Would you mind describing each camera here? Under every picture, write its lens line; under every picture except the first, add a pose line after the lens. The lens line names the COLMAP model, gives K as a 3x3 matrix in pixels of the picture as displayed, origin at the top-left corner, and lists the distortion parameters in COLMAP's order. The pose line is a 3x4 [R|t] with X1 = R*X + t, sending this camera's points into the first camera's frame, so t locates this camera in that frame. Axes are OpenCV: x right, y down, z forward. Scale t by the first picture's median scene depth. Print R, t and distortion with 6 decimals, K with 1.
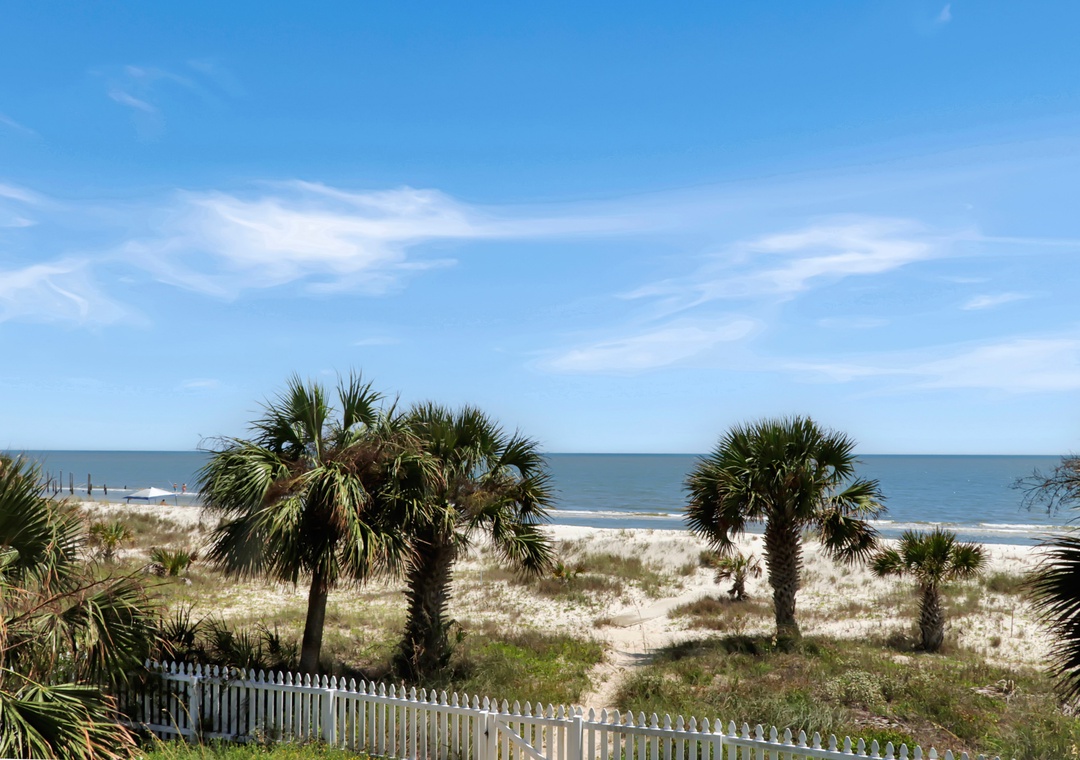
lens RADIAL K [[919.9, 0, 548.0], [0, 919.9, 440.0], [0, 0, 1]] dist [0.000755, -0.003276]
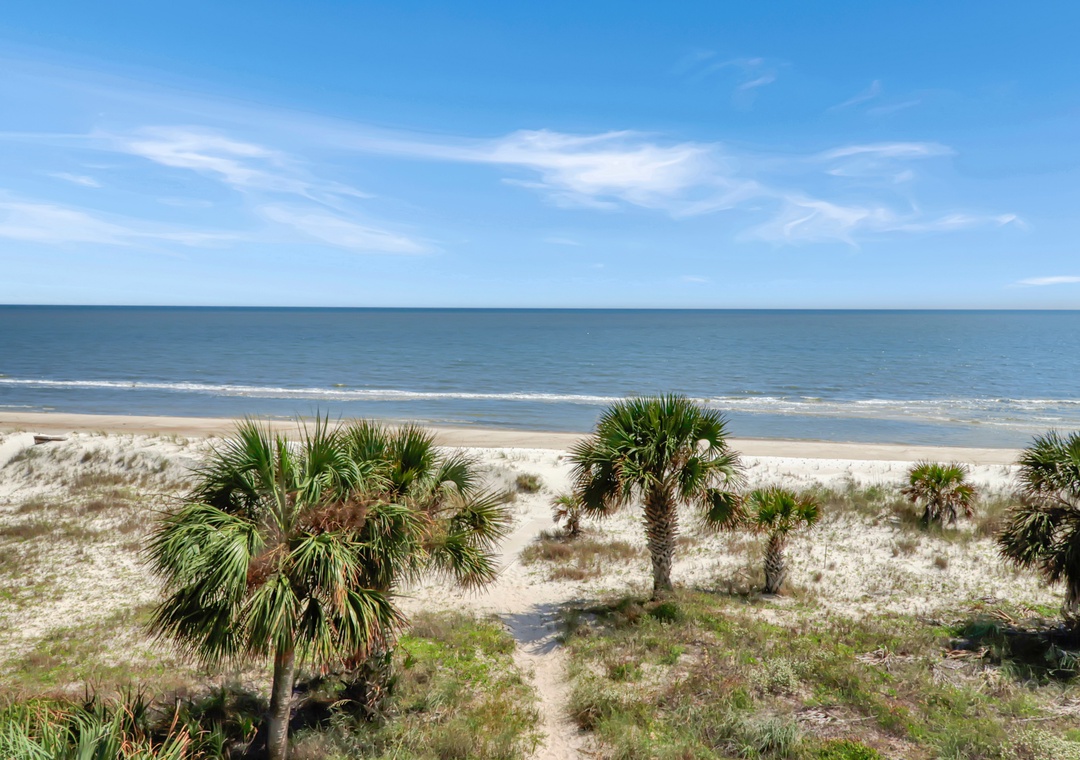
lens RADIAL K [[886.4, 0, 534.3], [0, 886.4, 378.2], [0, 0, 1]] dist [-0.004818, 0.003360]
pose [[0.954956, -0.021288, 0.295981, -0.164881], [-0.005212, 0.996066, 0.088456, -0.117429], [-0.296700, -0.086015, 0.951089, 0.066326]]
